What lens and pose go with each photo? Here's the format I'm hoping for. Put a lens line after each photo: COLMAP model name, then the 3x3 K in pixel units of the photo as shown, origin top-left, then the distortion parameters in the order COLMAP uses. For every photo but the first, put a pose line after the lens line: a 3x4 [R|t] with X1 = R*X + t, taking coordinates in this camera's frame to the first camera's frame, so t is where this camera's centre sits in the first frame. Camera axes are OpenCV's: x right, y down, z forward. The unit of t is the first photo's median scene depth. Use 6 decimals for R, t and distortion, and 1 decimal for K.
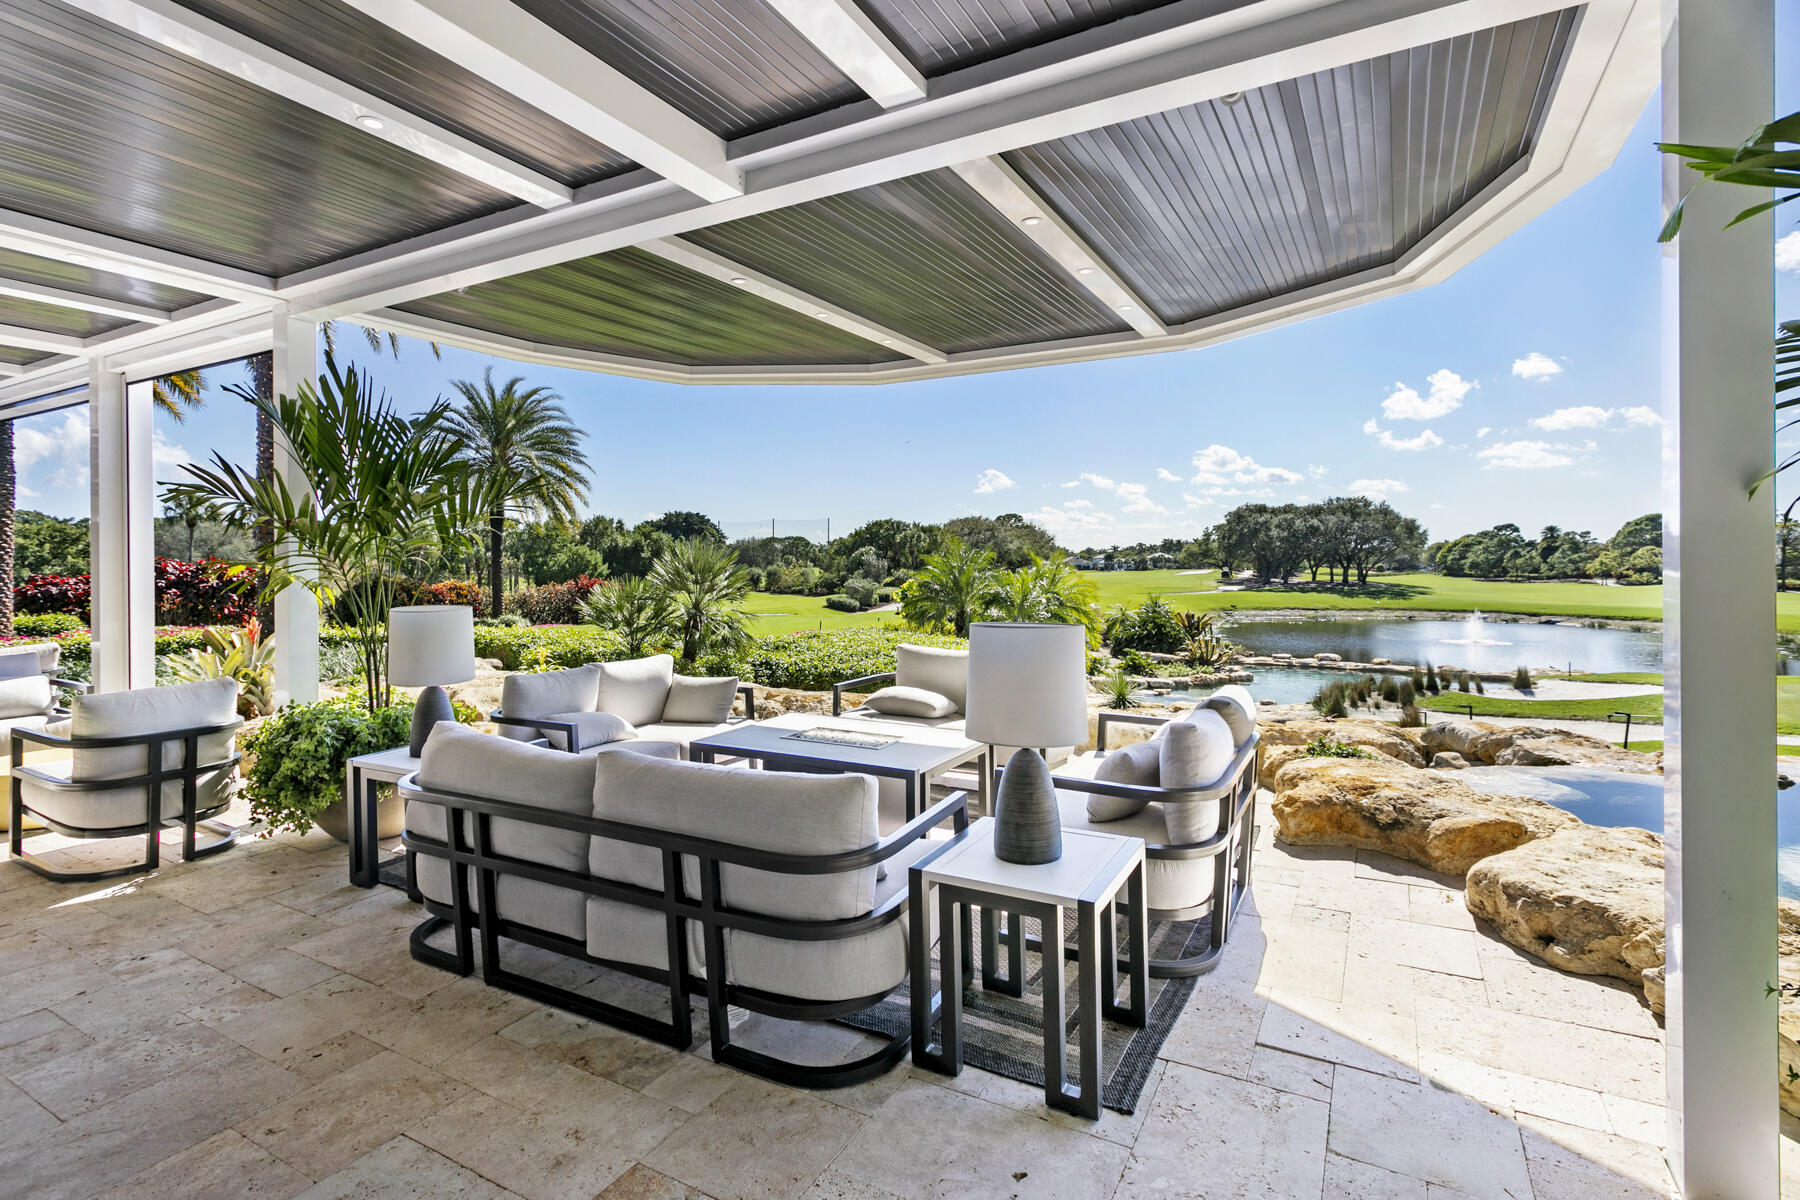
lens RADIAL K [[874.6, 0, 892.8], [0, 874.6, 559.8], [0, 0, 1]] dist [0.011094, 0.000938]
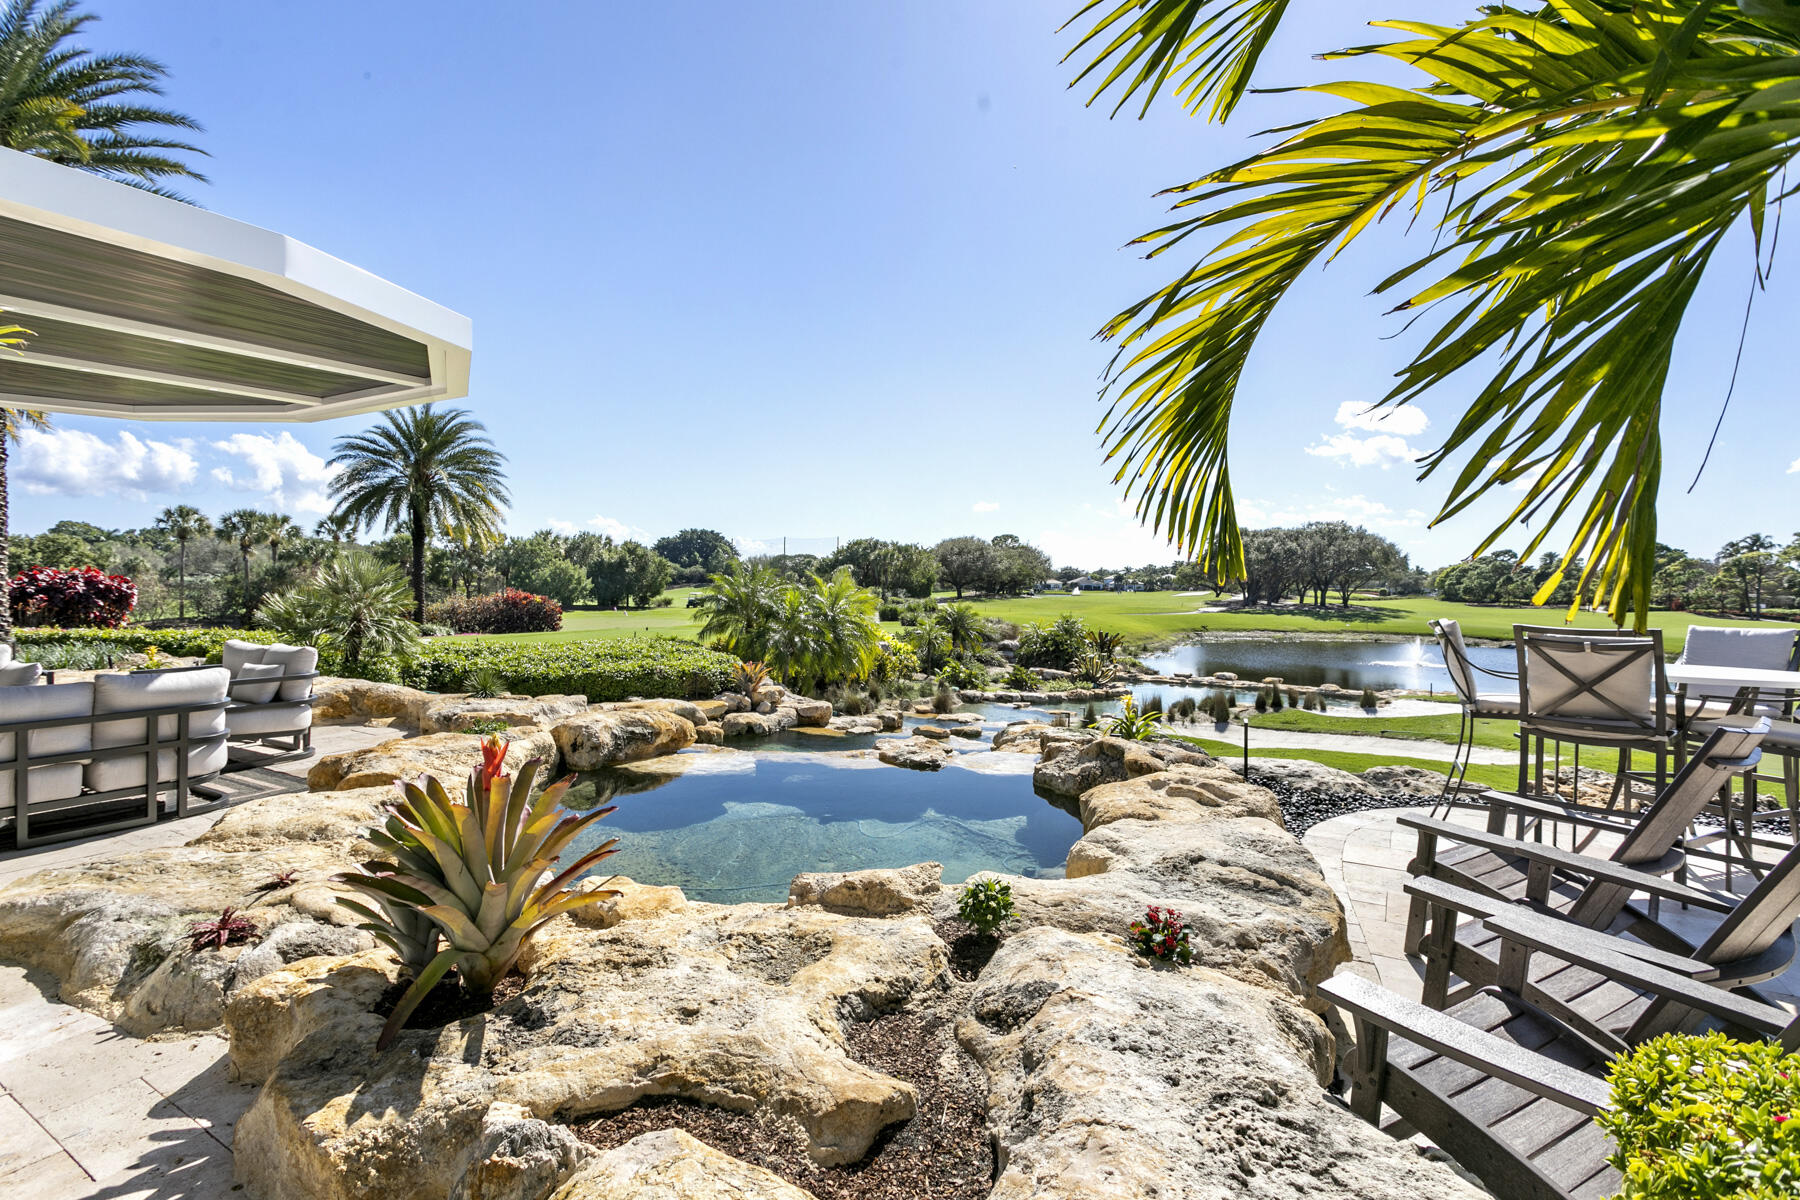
lens RADIAL K [[853.6, 0, 891.0], [0, 853.6, 591.4], [0, 0, 1]] dist [0.000029, 0.001307]
pose [[0.999419, 0.012757, -0.031592, 0.045390], [-0.012260, 0.999799, 0.015871, -0.000011], [0.031788, -0.015475, 0.999375, -0.006824]]
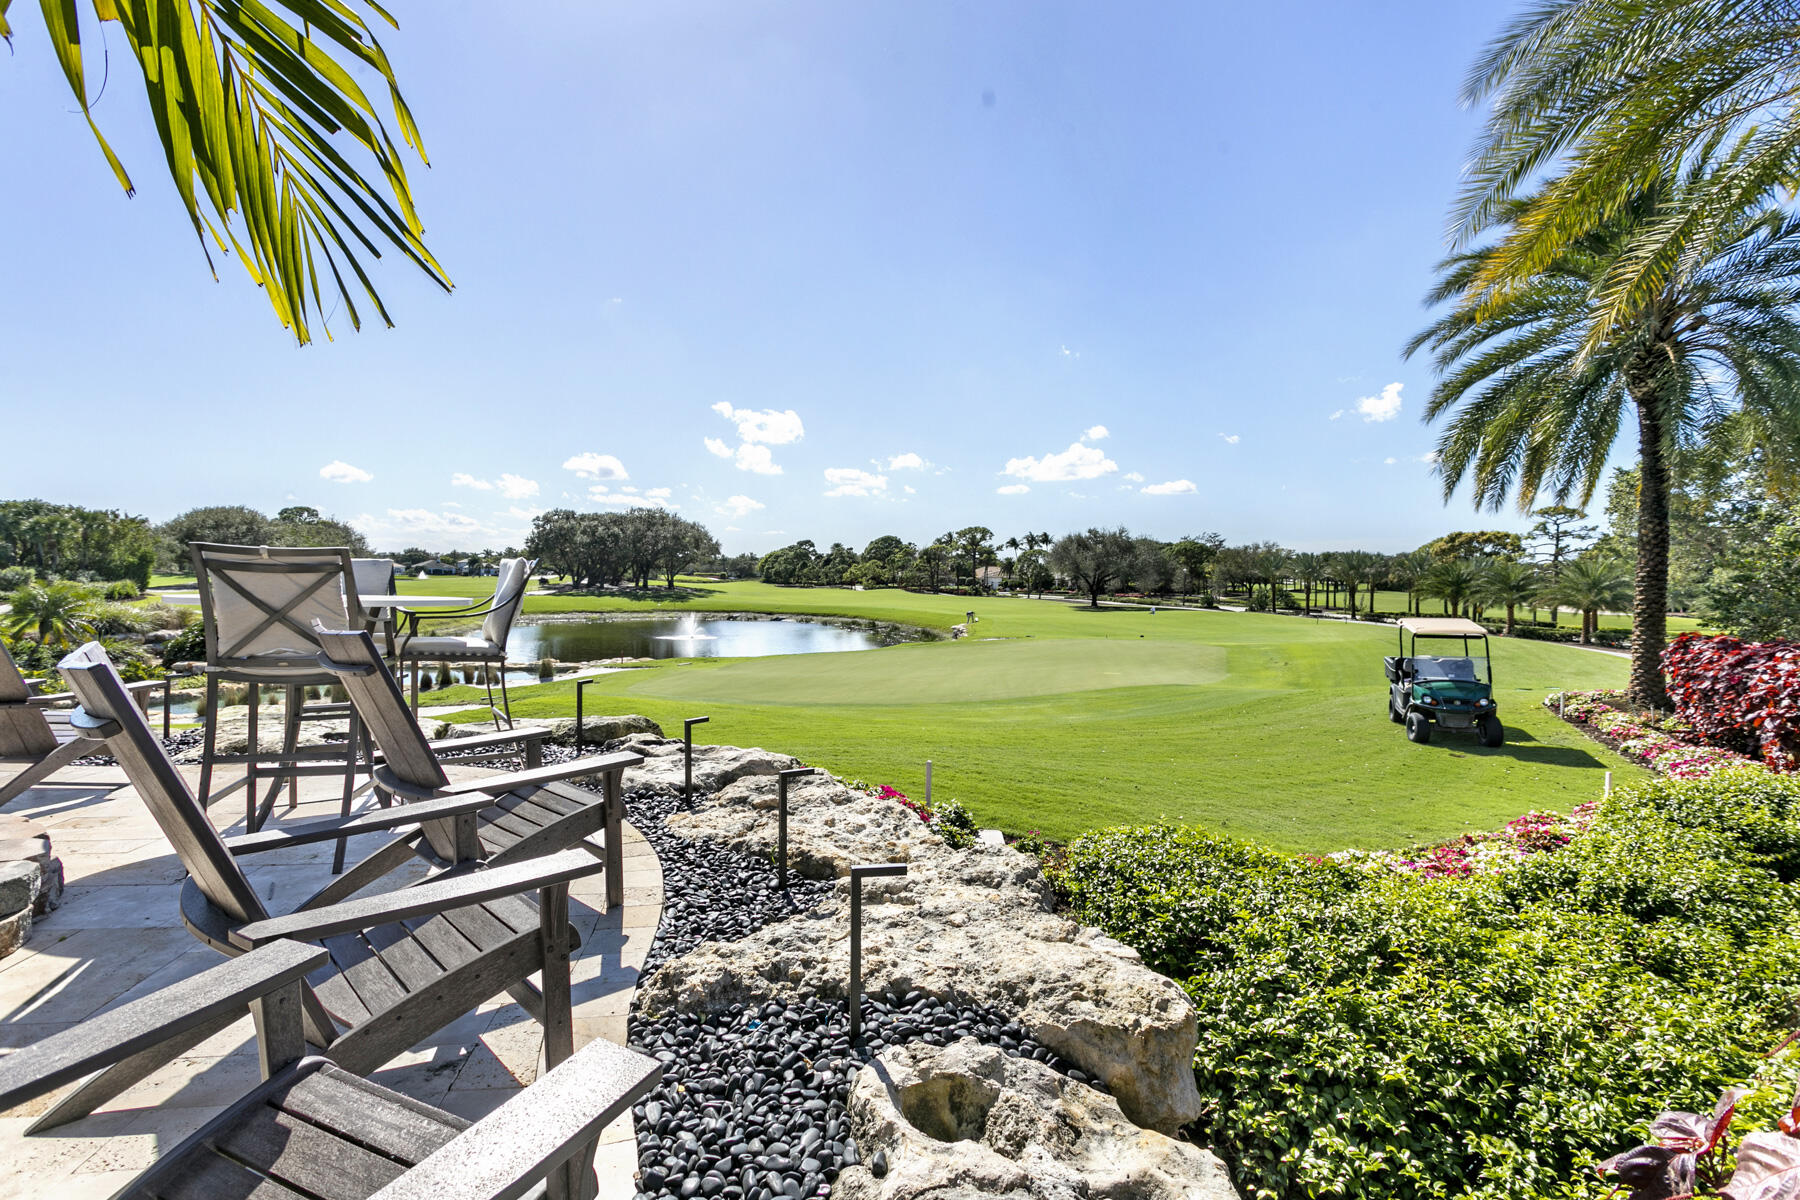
lens RADIAL K [[859.5, 0, 891.5], [0, 859.5, 606.7], [0, 0, 1]] dist [0.000526, 0.000713]
pose [[0.786982, -0.012026, 0.616859, 0.099400], [-0.016548, 0.999039, 0.040589, 0.001867], [-0.616754, -0.042150, 0.786026, -0.025806]]
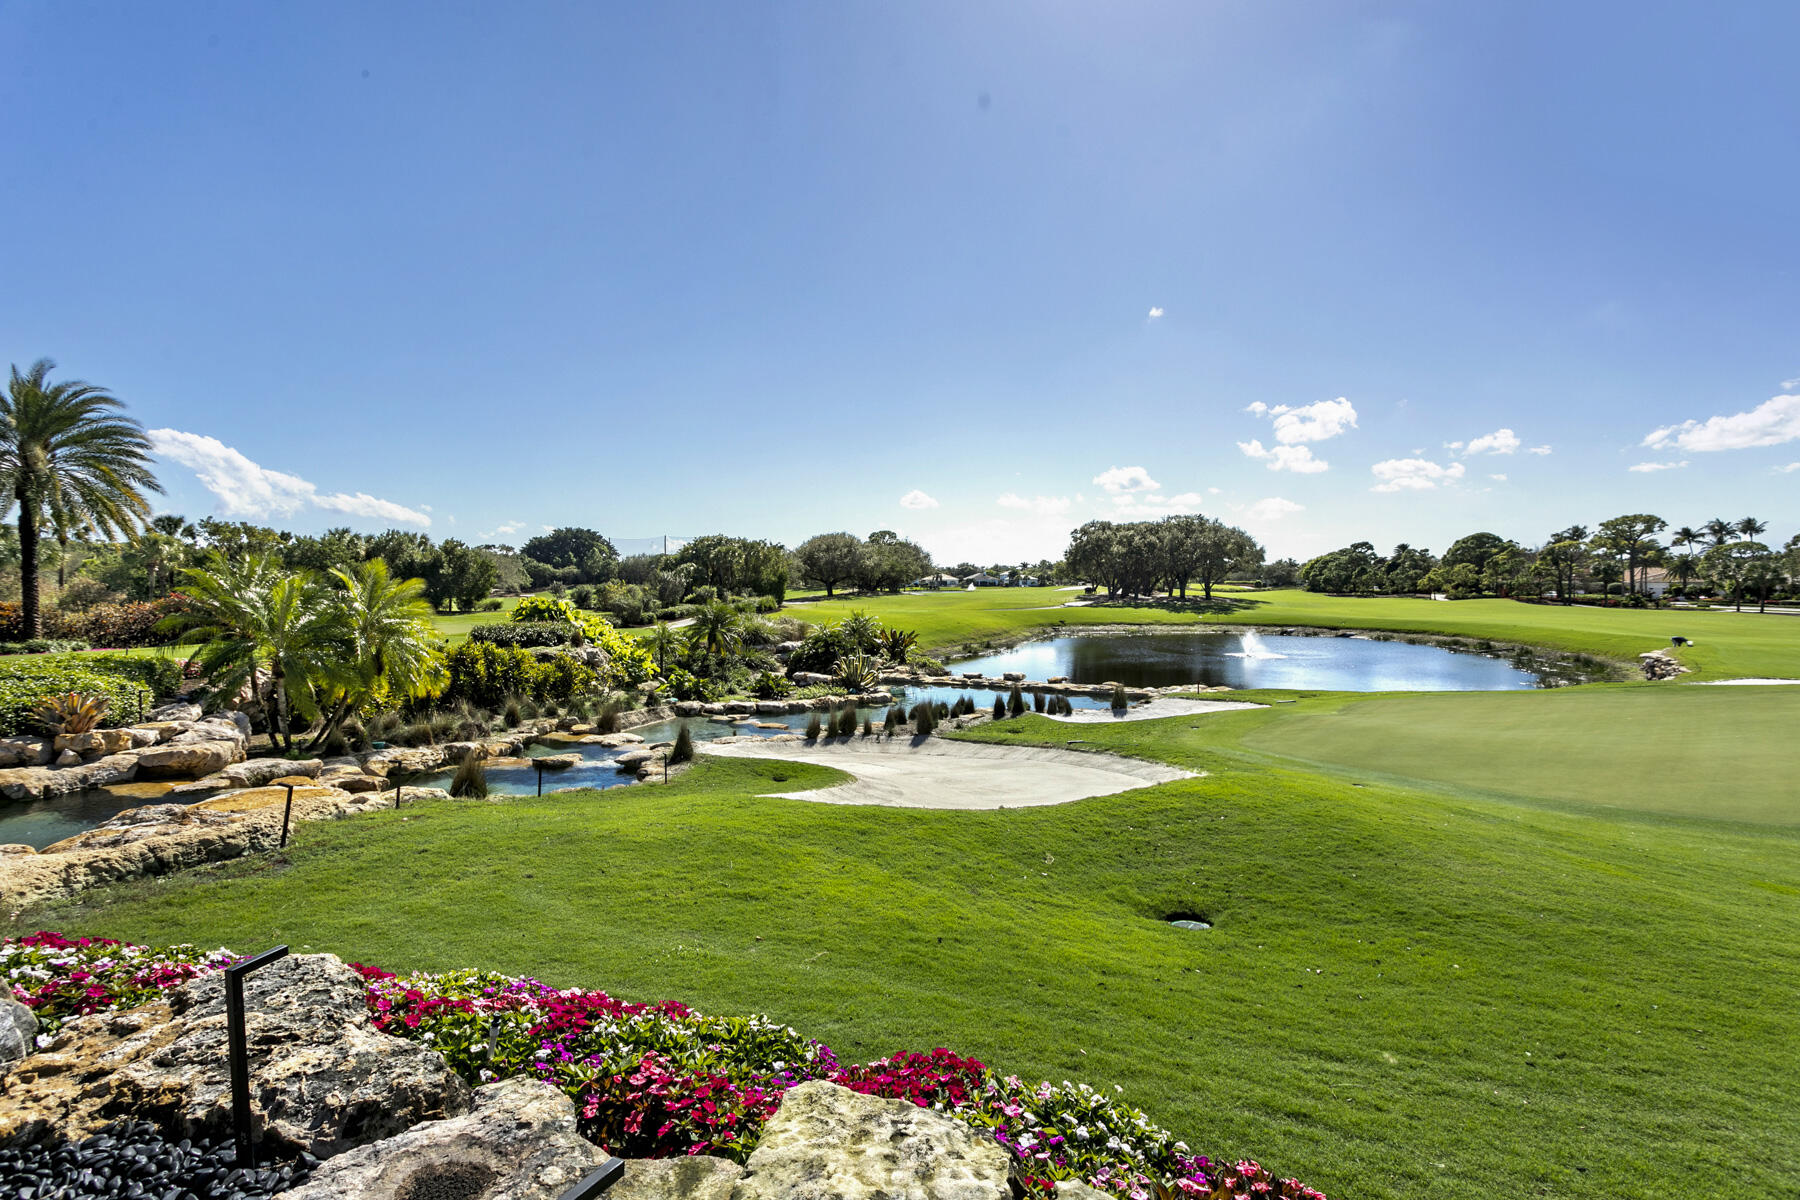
lens RADIAL K [[855.2, 0, 891.4], [0, 855.2, 588.5], [0, 0, 1]] dist [0.000131, 0.001418]
pose [[0.997273, -0.001941, 0.073778, 0.100376], [0.000908, 0.999901, 0.014034, 0.000433], [-0.073798, -0.013929, 0.997176, 0.022076]]
